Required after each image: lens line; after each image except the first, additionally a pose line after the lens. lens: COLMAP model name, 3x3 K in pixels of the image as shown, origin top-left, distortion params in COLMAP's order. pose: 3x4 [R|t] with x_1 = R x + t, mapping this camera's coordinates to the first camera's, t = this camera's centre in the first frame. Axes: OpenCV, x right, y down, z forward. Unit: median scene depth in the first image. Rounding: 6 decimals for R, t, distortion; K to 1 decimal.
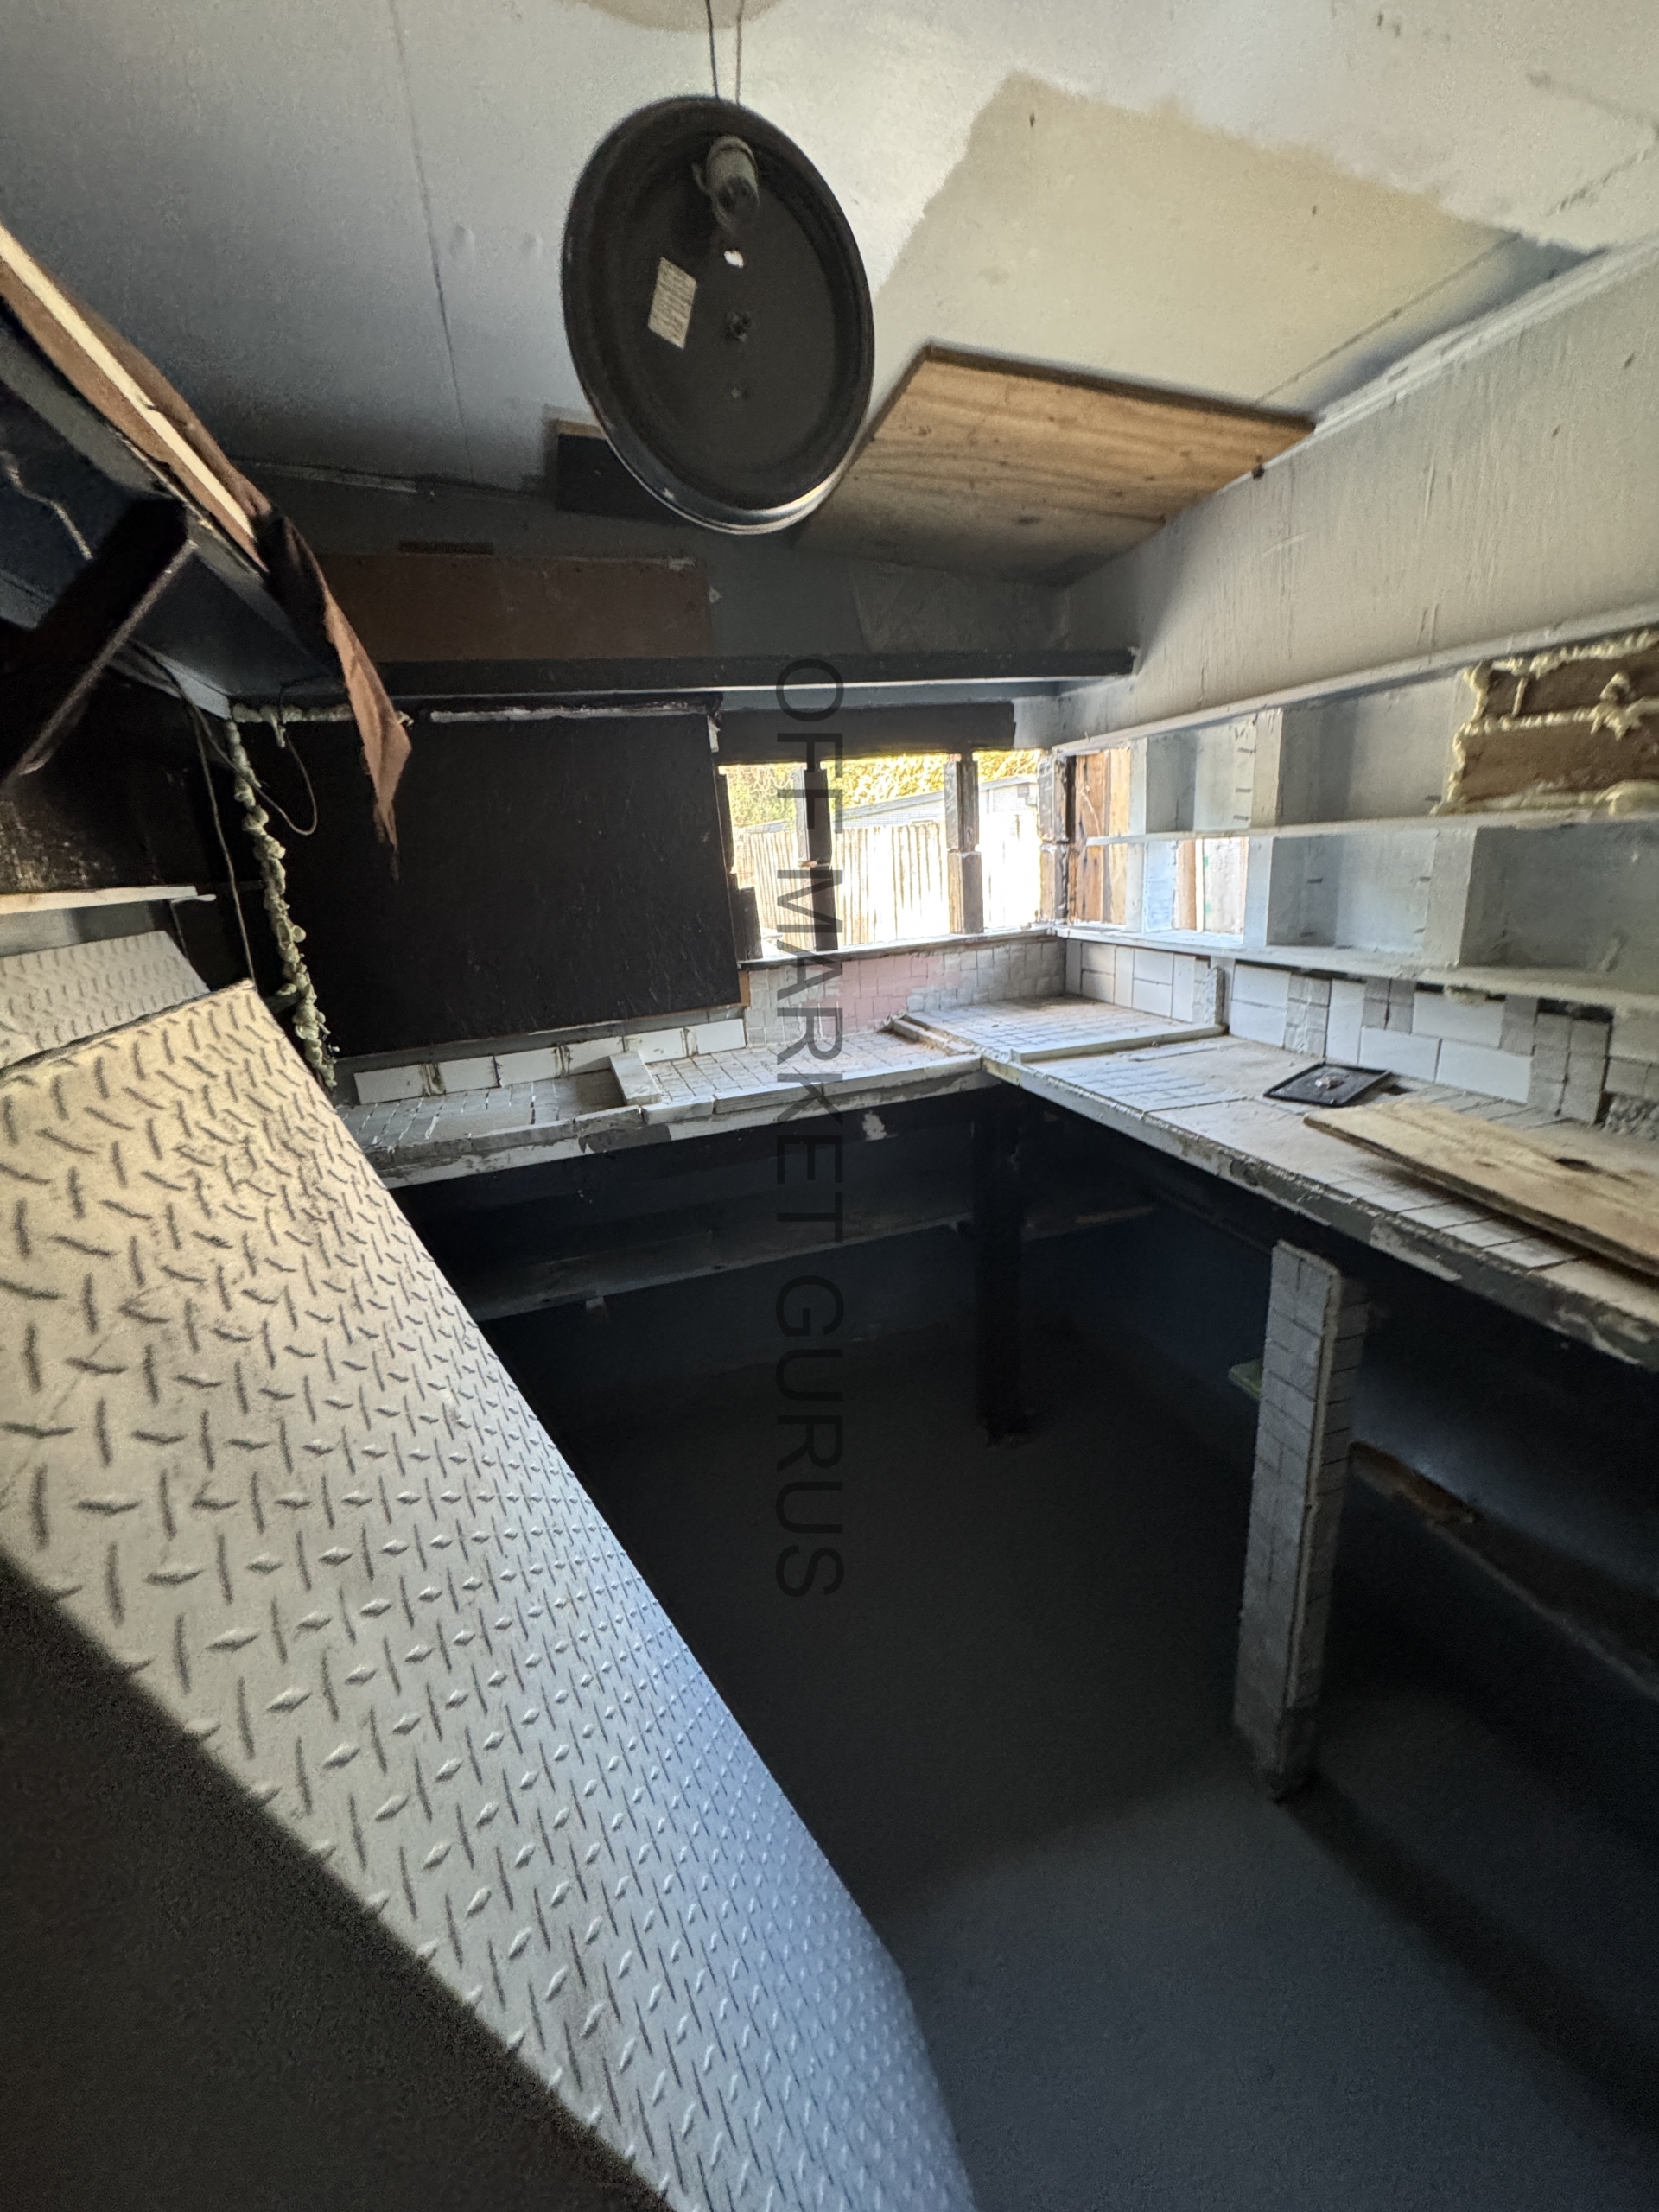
lens RADIAL K [[879.3, 0, 824.3], [0, 879.3, 1114.4], [0, 0, 1]] dist [-0.000209, -0.000542]
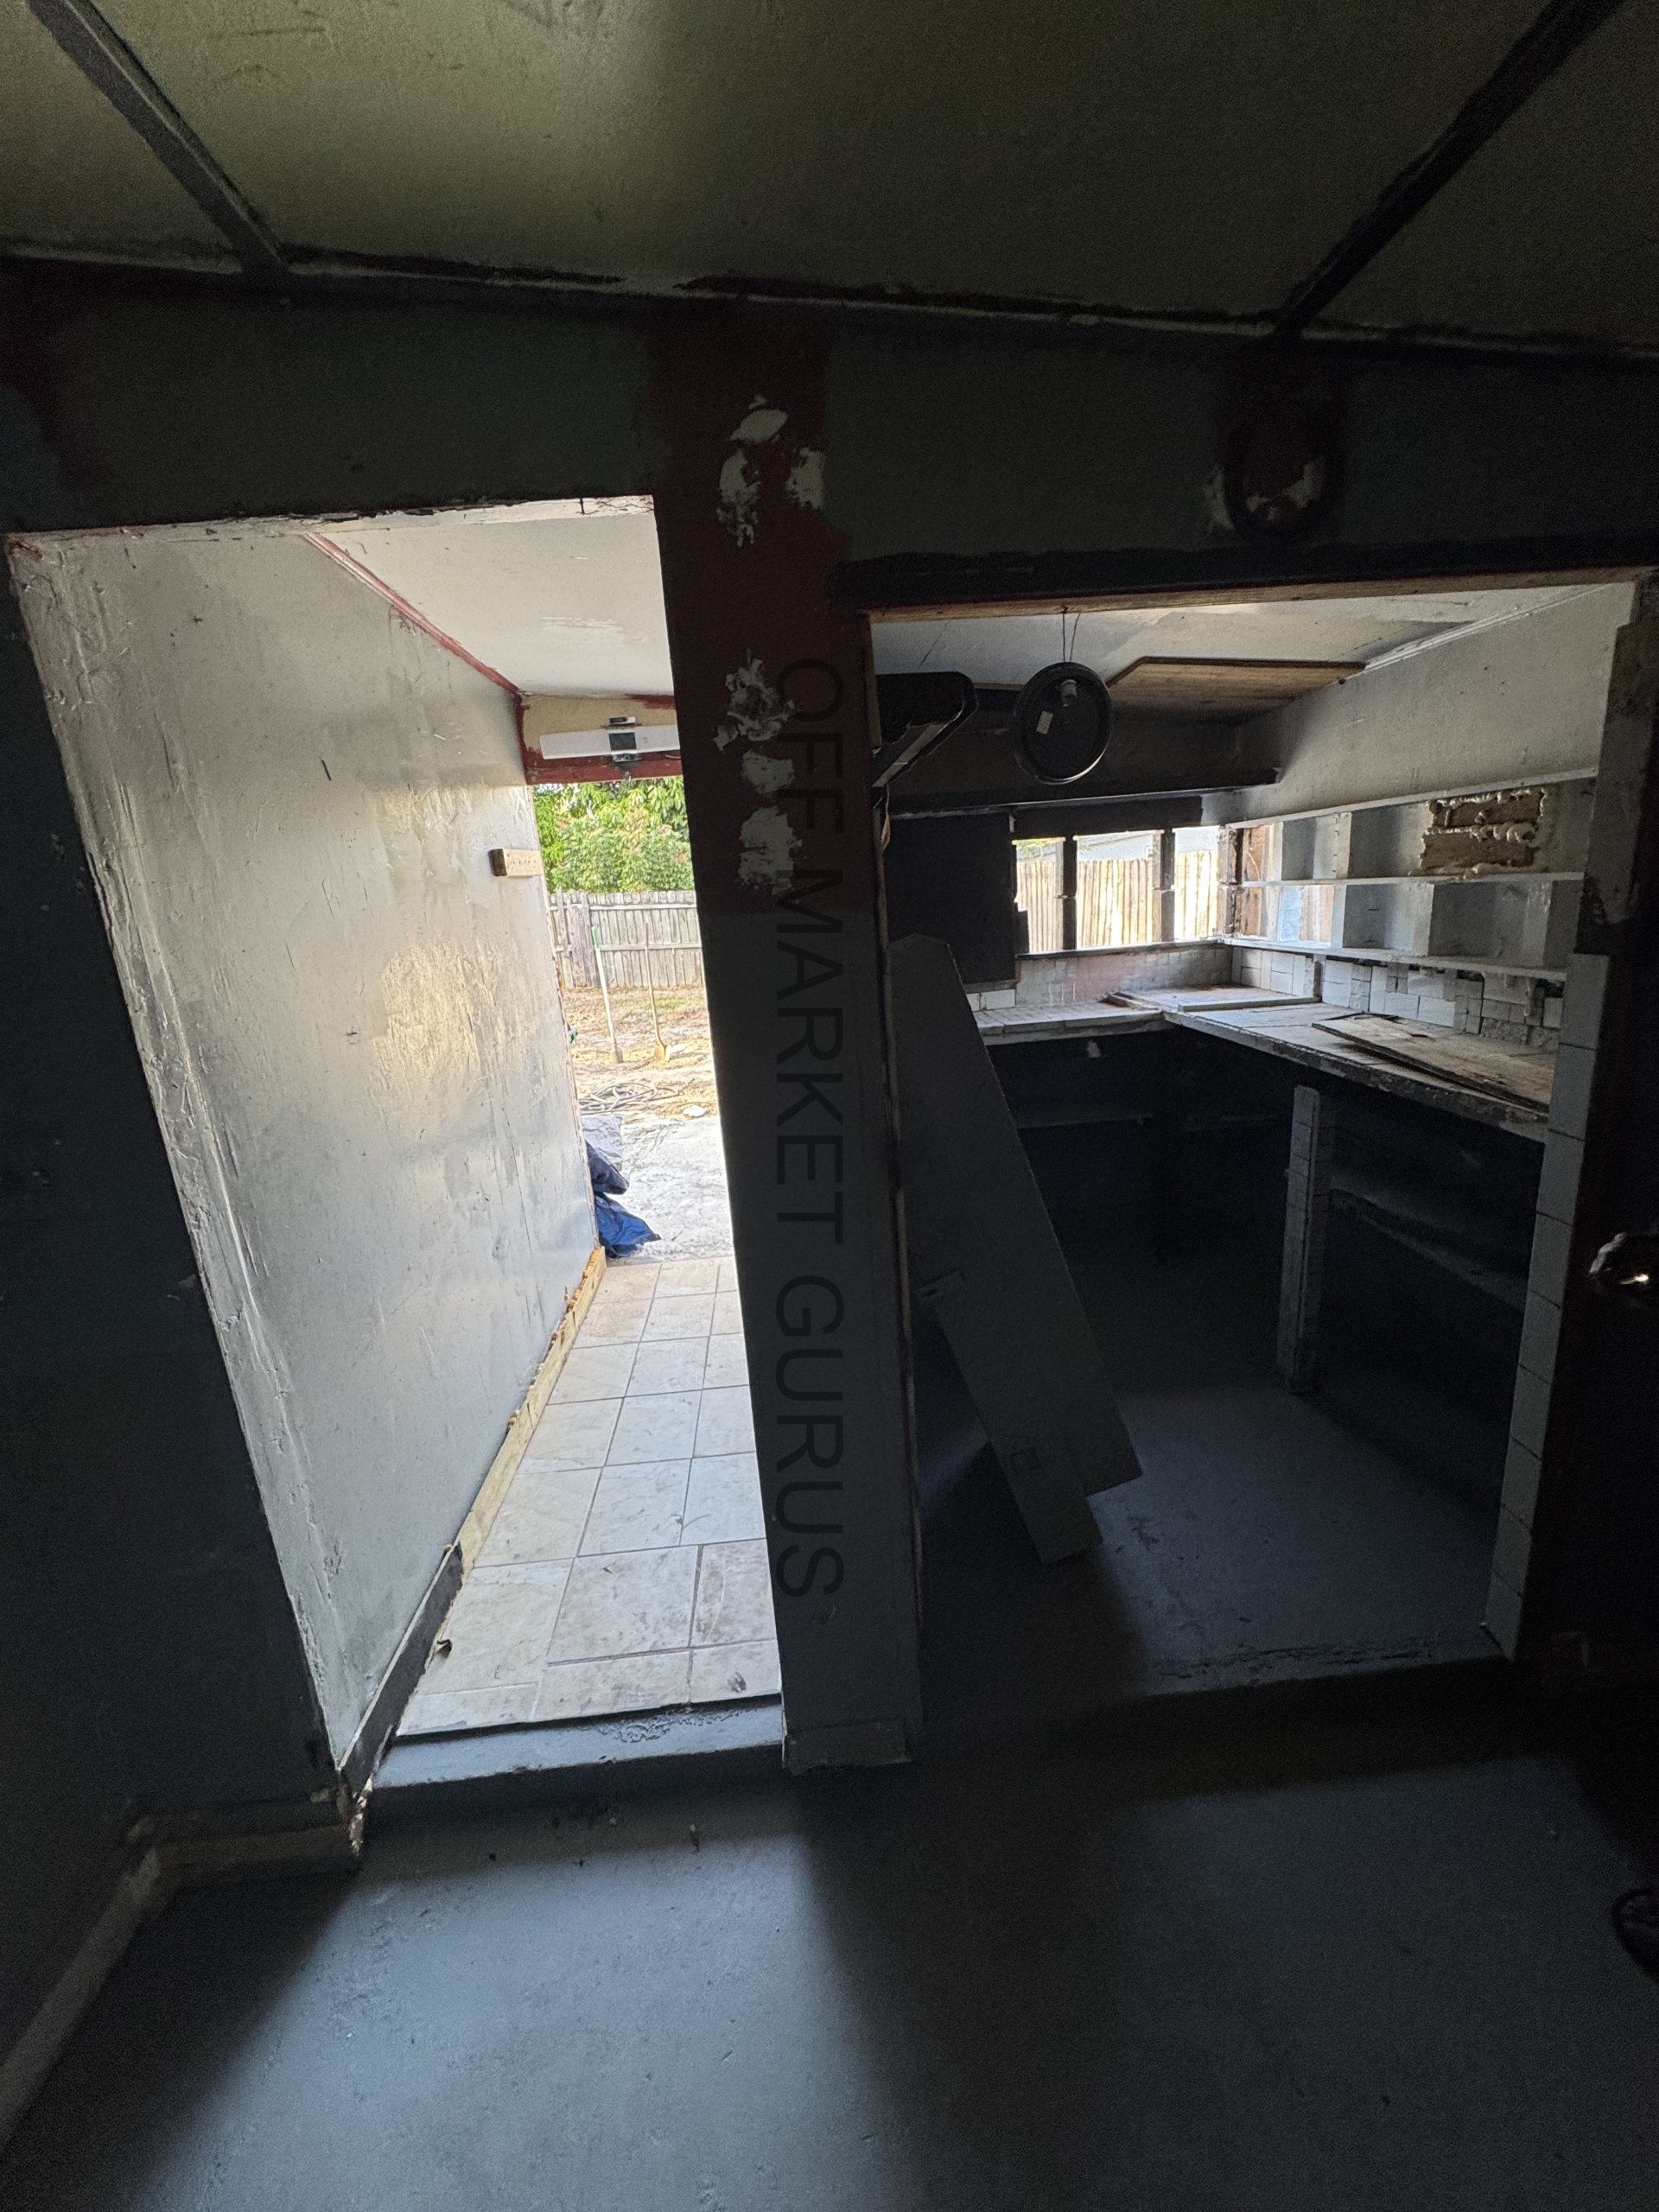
lens RADIAL K [[879.3, 0, 824.3], [0, 879.3, 1114.4], [0, 0, 1]] dist [-0.000209, -0.000542]
pose [[0.969175, 0.064975, -0.237653, -0.036716], [-0.071526, 0.997257, -0.019036, 0.215149], [0.235764, 0.035448, 0.971164, -0.804248]]
